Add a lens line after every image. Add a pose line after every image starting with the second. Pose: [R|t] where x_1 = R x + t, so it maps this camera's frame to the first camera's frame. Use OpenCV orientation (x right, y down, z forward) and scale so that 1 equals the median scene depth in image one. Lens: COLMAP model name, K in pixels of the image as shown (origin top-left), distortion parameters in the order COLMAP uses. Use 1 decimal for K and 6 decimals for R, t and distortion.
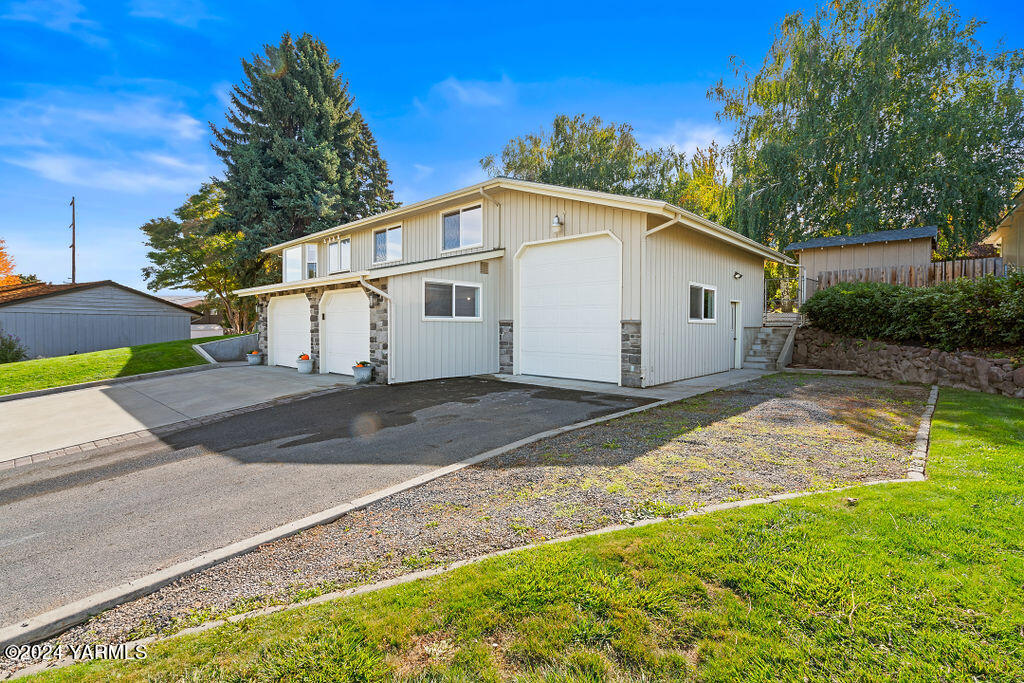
lens RADIAL K [[472.4, 0, 506.4], [0, 472.4, 334.6], [0, 0, 1]] dist [-0.011887, 0.000900]
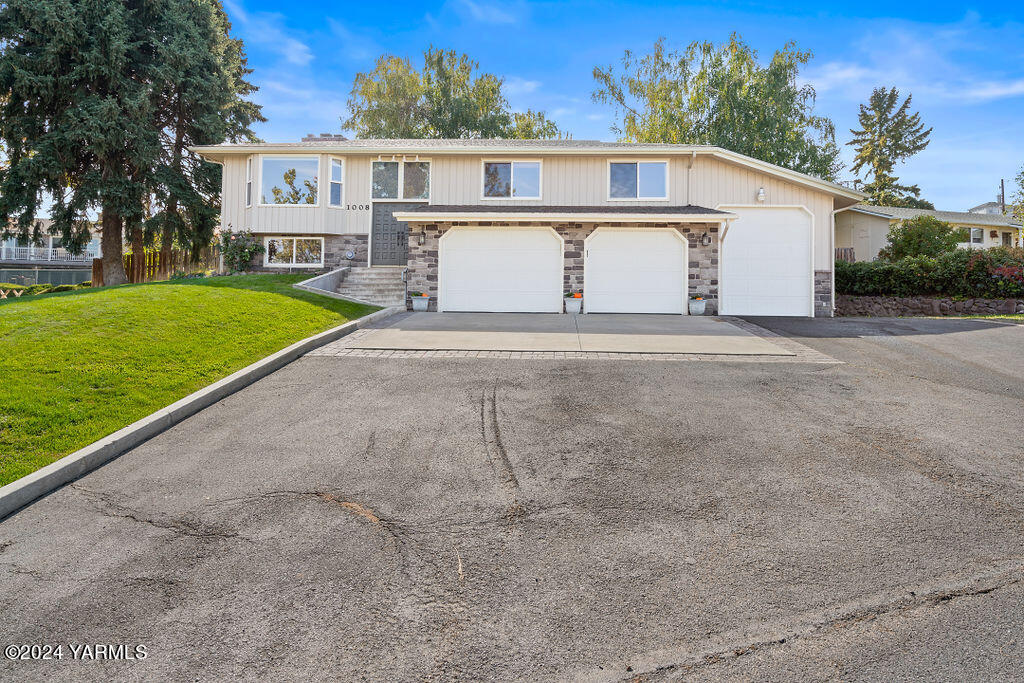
lens RADIAL K [[642.4, 0, 546.3], [0, 642.4, 283.9], [0, 0, 1]] dist [-0.010379, 0.001124]
pose [[0.748912, 0.040186, 0.661450, -1.074960], [0.001097, 0.998083, -0.061879, 0.084610], [-0.662669, 0.047068, 0.747432, 0.077150]]
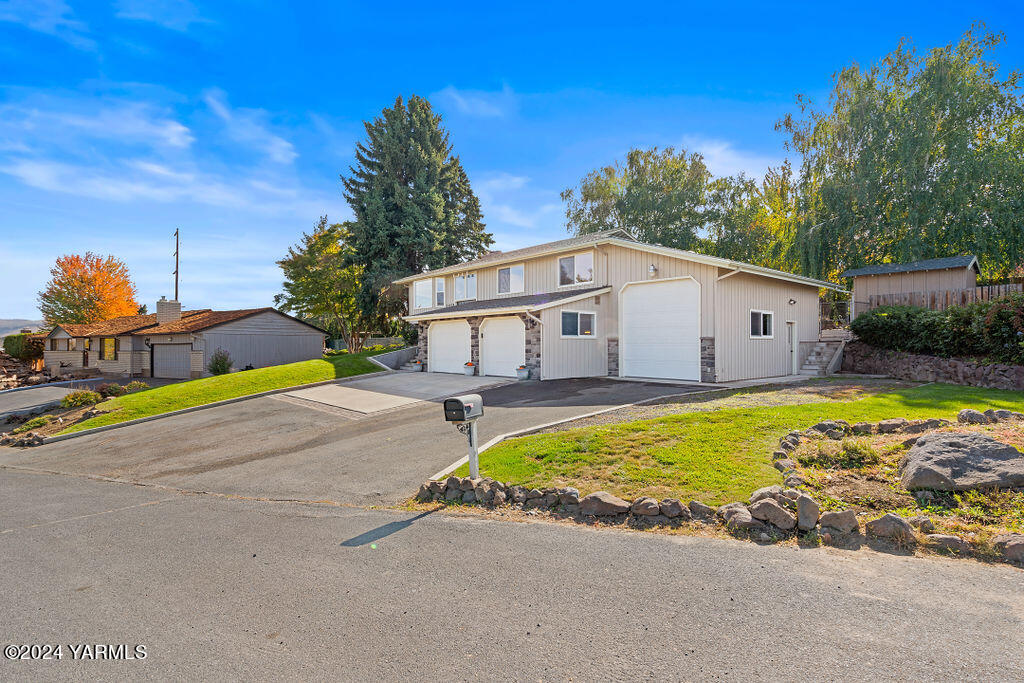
lens RADIAL K [[513.4, 0, 498.6], [0, 513.4, 339.1], [0, 0, 1]] dist [-0.004700, -0.000763]
pose [[0.992958, -0.005418, -0.118342, -0.128519], [0.002189, 0.999622, -0.027397, 0.011969], [0.118446, 0.026945, 0.992595, -0.441194]]
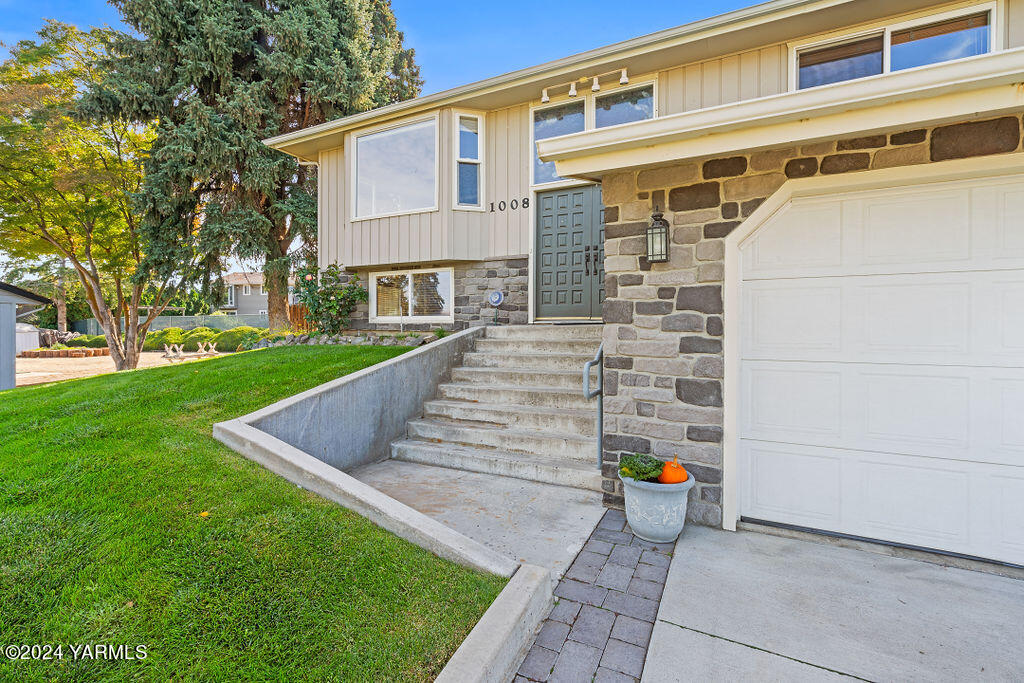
lens RADIAL K [[472.4, 0, 497.9], [0, 472.4, 331.4], [0, 0, 1]] dist [-0.011887, 0.000900]
pose [[0.962660, -0.000711, 0.270712, -0.649025], [0.002476, 0.999978, -0.006180, -0.016804], [-0.270702, 0.006619, 0.962640, 0.828652]]
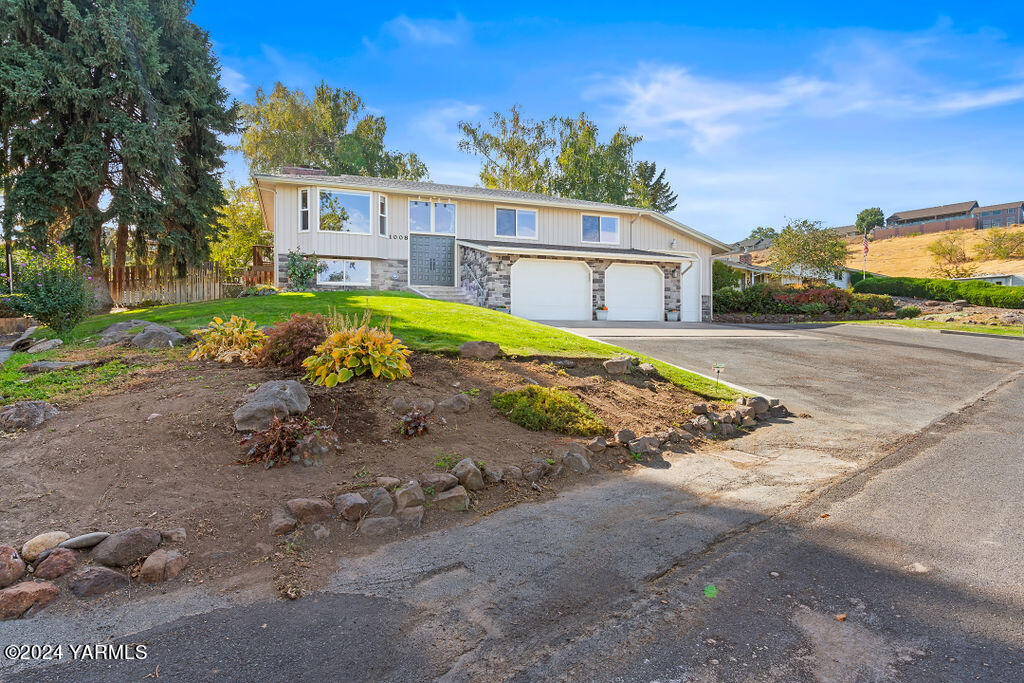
lens RADIAL K [[605.7, 0, 538.5], [0, 605.7, 325.2], [0, 0, 1]] dist [-0.024689, -0.000127]
pose [[0.403915, 0.020789, 0.914560, -1.729867], [0.021453, 0.999252, -0.032189, 0.121277], [-0.914545, 0.032621, 0.403166, 0.385780]]
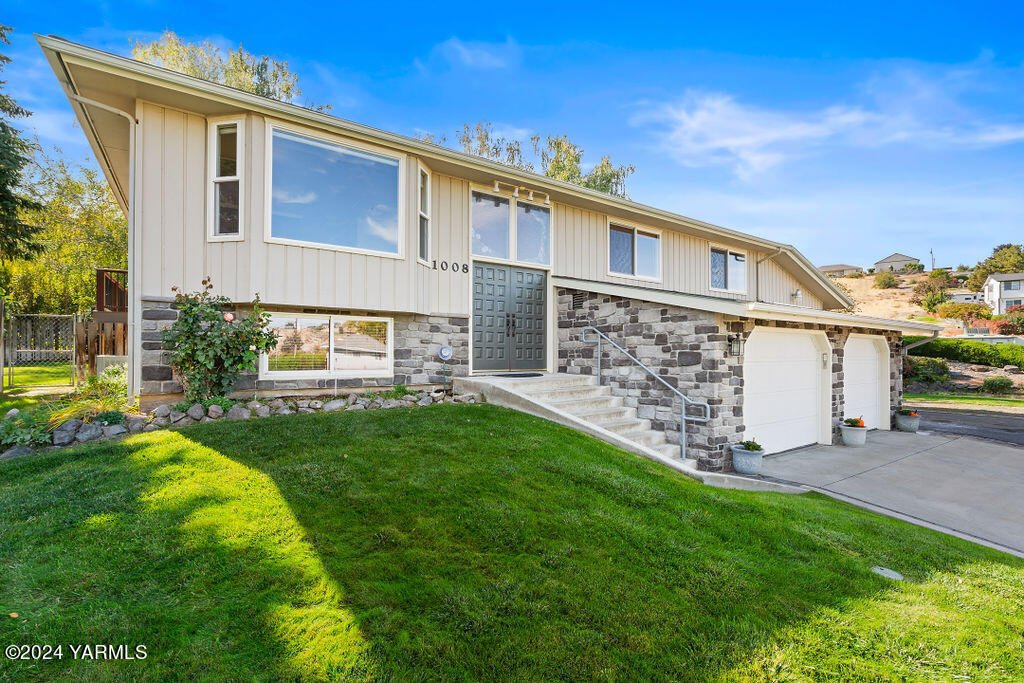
lens RADIAL K [[472.4, 0, 518.5], [0, 472.4, 346.3], [0, 0, 1]] dist [-0.011887, 0.000900]
pose [[0.194187, 0.018511, 0.980790, -1.013538], [0.013576, 0.999675, -0.021555, -0.049163], [-0.980871, 0.017501, 0.193873, 1.122222]]
